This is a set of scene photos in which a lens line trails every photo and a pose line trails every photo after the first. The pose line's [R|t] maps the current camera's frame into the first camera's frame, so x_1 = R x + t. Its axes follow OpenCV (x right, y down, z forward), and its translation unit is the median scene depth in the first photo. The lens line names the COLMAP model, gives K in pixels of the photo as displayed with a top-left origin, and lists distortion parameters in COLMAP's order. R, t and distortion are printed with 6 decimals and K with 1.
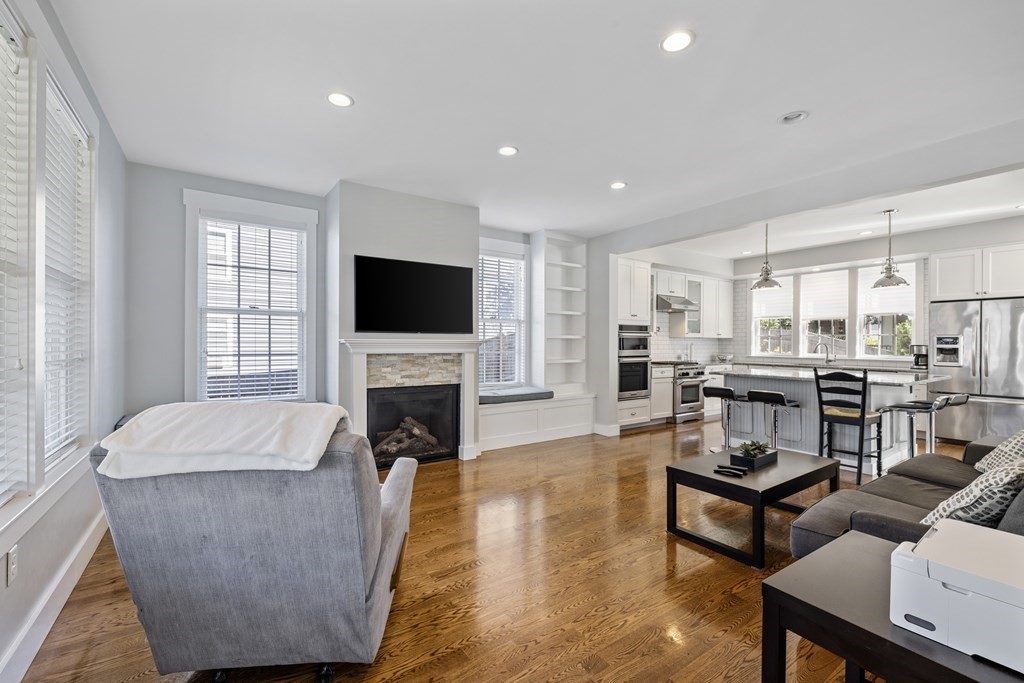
lens RADIAL K [[434.2, 0, 511.0], [0, 434.2, 343.4], [0, 0, 1]] dist [-0.002950, 0.000794]
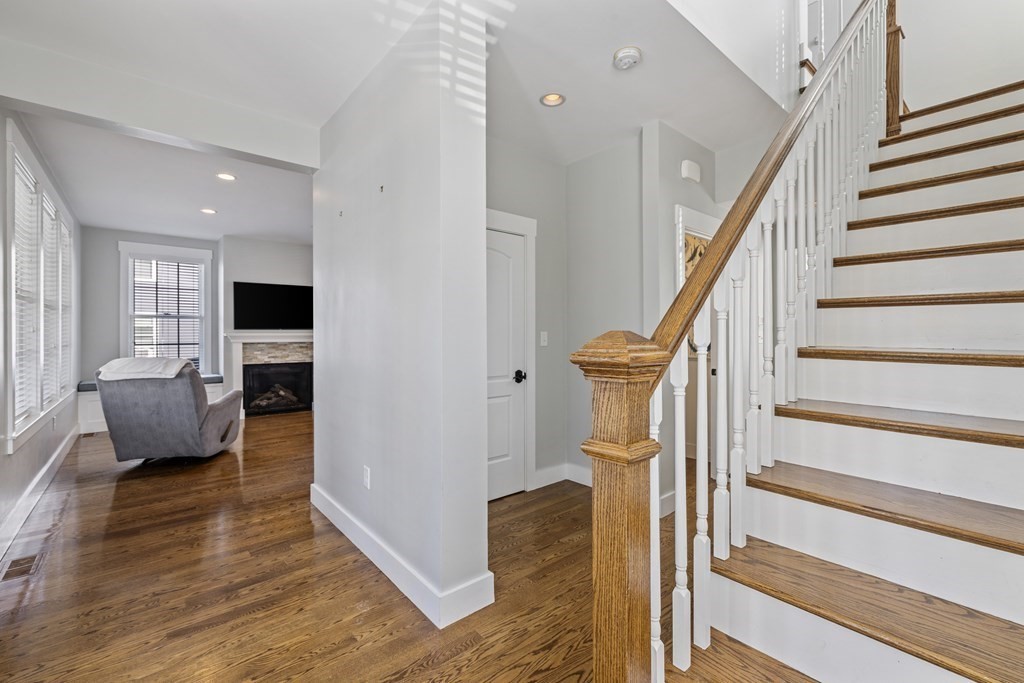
lens RADIAL K [[434.2, 0, 513.3], [0, 434.2, 336.7], [0, 0, 1]] dist [-0.002950, 0.000794]
pose [[0.993957, -0.005334, 0.109638, 0.465547], [0.005000, 0.999982, 0.003323, 0.000940], [-0.109653, -0.002755, 0.993966, -0.674757]]
